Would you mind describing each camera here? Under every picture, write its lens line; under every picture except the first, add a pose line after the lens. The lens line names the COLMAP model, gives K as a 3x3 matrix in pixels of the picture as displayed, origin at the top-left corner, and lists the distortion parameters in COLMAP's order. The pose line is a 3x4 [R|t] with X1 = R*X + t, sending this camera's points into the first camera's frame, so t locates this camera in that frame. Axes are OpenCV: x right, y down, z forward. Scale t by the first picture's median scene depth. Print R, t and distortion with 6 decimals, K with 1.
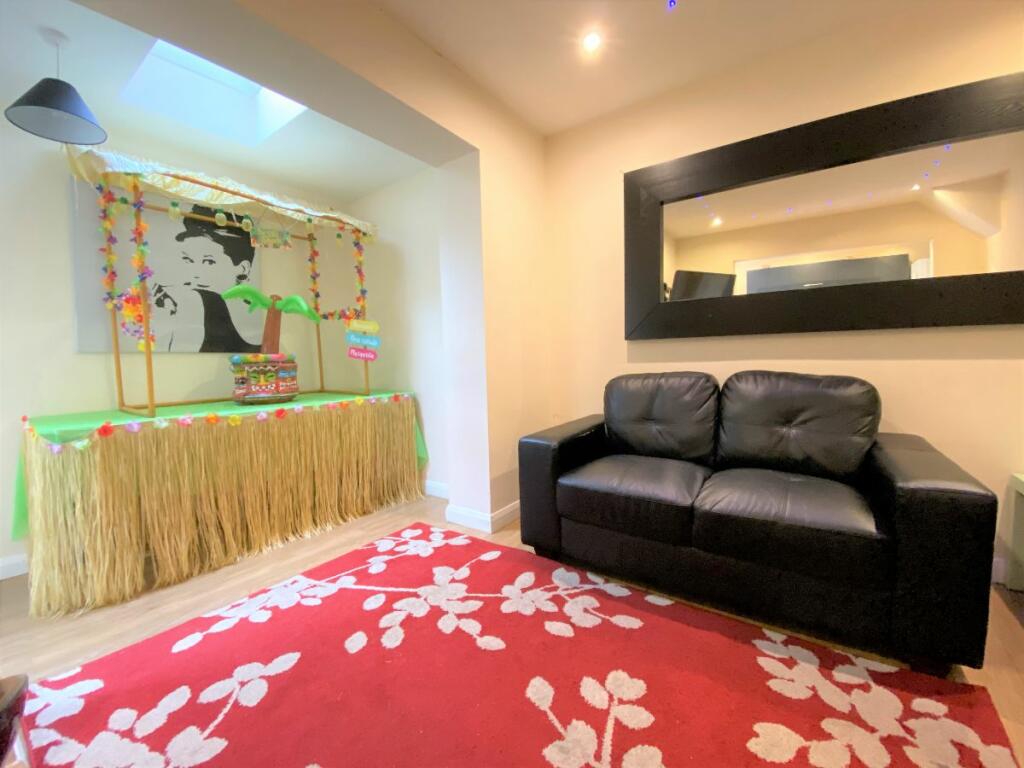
lens RADIAL K [[413.4, 0, 512.0], [0, 413.4, 384.0], [0, 0, 1]] dist [0.022783, -0.021569]
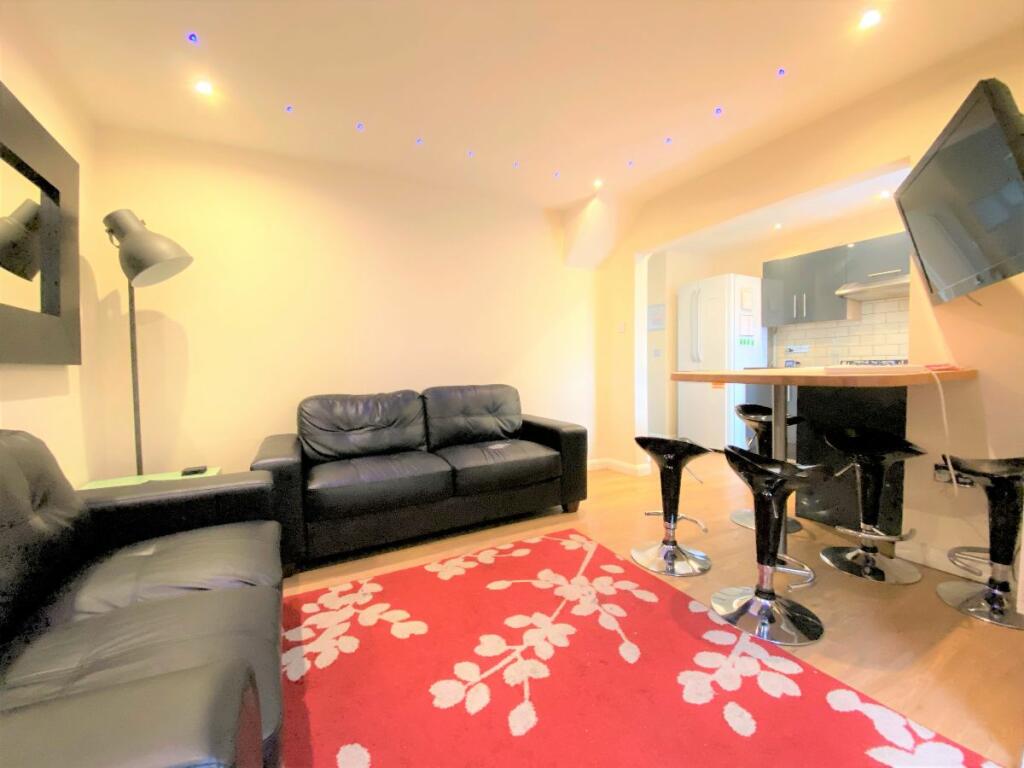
lens RADIAL K [[413.4, 0, 512.0], [0, 413.4, 384.0], [0, 0, 1]] dist [0.022783, -0.021569]
pose [[-0.890879, 0.021309, 0.453740, -0.225852], [0.069584, 0.993511, 0.089964, -0.083813], [-0.448879, 0.111720, -0.886581, 1.083475]]
